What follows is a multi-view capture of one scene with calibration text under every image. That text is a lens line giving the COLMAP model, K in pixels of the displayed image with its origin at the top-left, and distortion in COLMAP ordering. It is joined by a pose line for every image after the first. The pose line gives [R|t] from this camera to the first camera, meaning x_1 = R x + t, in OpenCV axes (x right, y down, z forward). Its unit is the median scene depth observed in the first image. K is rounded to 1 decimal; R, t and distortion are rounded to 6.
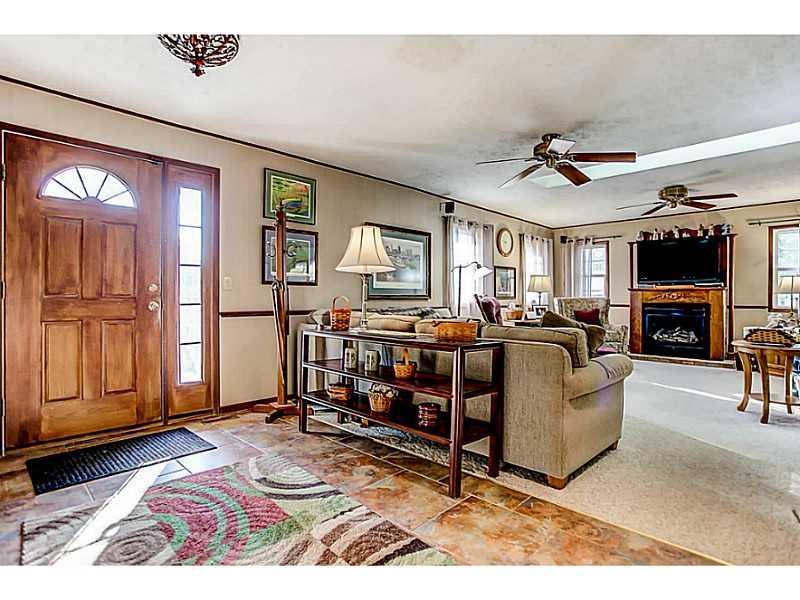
lens RADIAL K [[425.5, 0, 377.2], [0, 425.5, 297.6], [0, 0, 1]] dist [-0.001020, -0.000472]
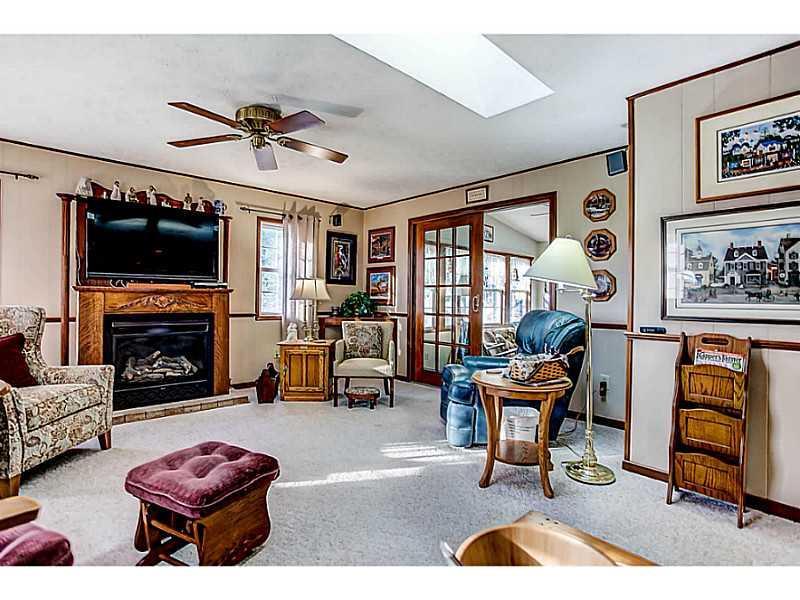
lens RADIAL K [[402.8, 0, 390.9], [0, 402.8, 296.4], [0, 0, 1]] dist [-0.002969, 0.000213]
pose [[0.011797, 0.002835, 0.999926, 0.138454], [-0.004441, 0.999986, -0.002783, -0.011073], [-0.999921, -0.004407, 0.011810, 0.686644]]
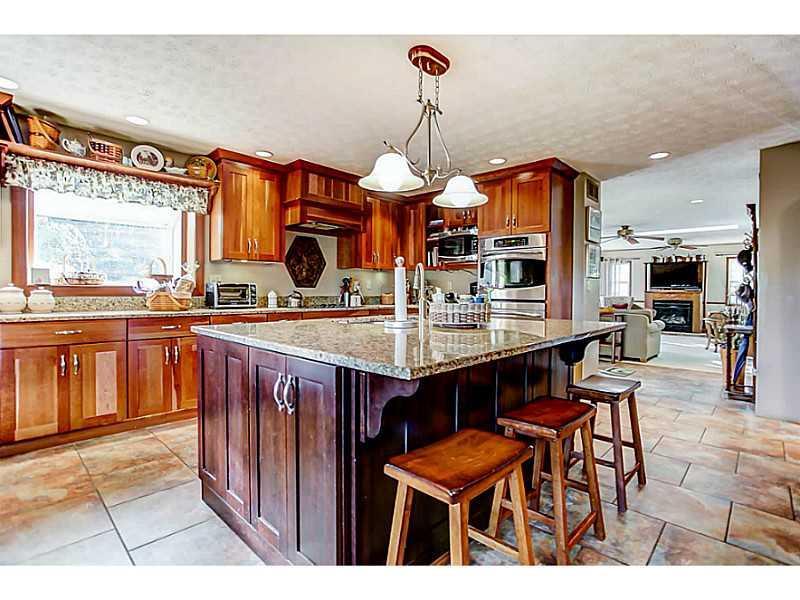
lens RADIAL K [[402.8, 0, 390.9], [0, 402.8, 296.4], [0, 0, 1]] dist [-0.002969, 0.000213]
pose [[0.999719, 0.006810, 0.022715, -0.470975], [-0.007125, 0.999879, 0.013804, -0.017319], [-0.022618, -0.013962, 0.999647, -0.593011]]
